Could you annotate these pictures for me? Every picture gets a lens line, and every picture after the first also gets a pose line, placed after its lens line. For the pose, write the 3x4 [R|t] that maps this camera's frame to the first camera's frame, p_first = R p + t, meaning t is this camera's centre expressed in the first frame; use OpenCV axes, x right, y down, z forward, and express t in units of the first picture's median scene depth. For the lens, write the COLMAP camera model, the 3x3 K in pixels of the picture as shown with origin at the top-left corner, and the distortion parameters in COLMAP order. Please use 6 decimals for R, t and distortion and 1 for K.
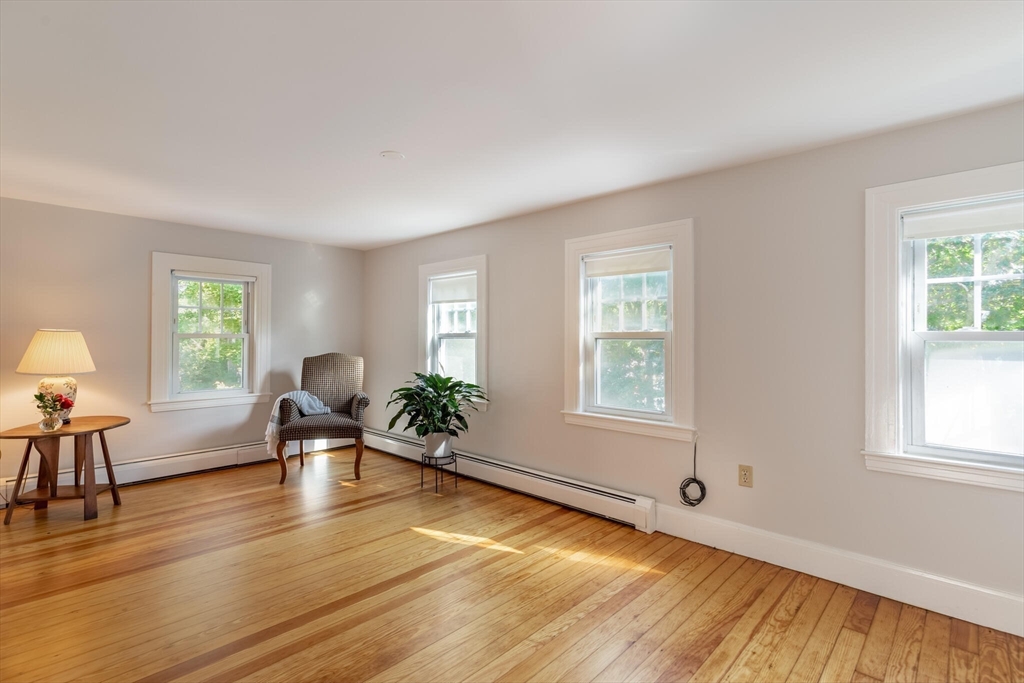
lens RADIAL K [[484.1, 0, 511.6], [0, 484.1, 329.6], [0, 0, 1]] dist [0.000985, -0.000143]
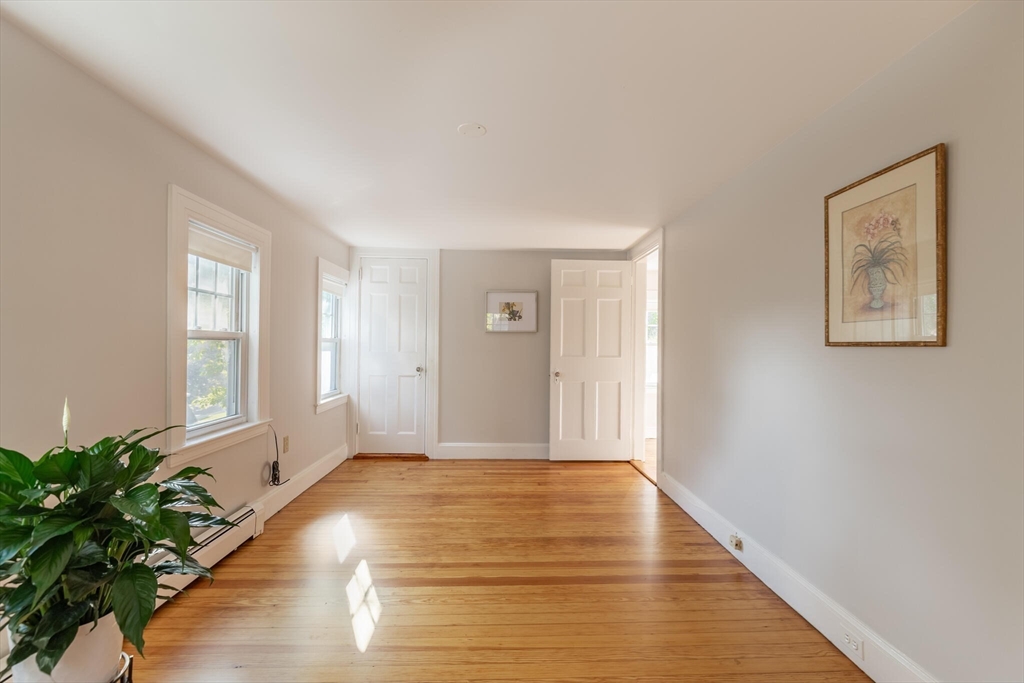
lens RADIAL K [[471.6, 0, 525.1], [0, 471.6, 343.3], [0, 0, 1]] dist [0.004173, -0.000523]
pose [[-0.720687, -0.012608, 0.693146, -0.995284], [-0.028757, 0.999518, -0.011719, 0.030698], [-0.692664, -0.028379, -0.720702, 1.699235]]
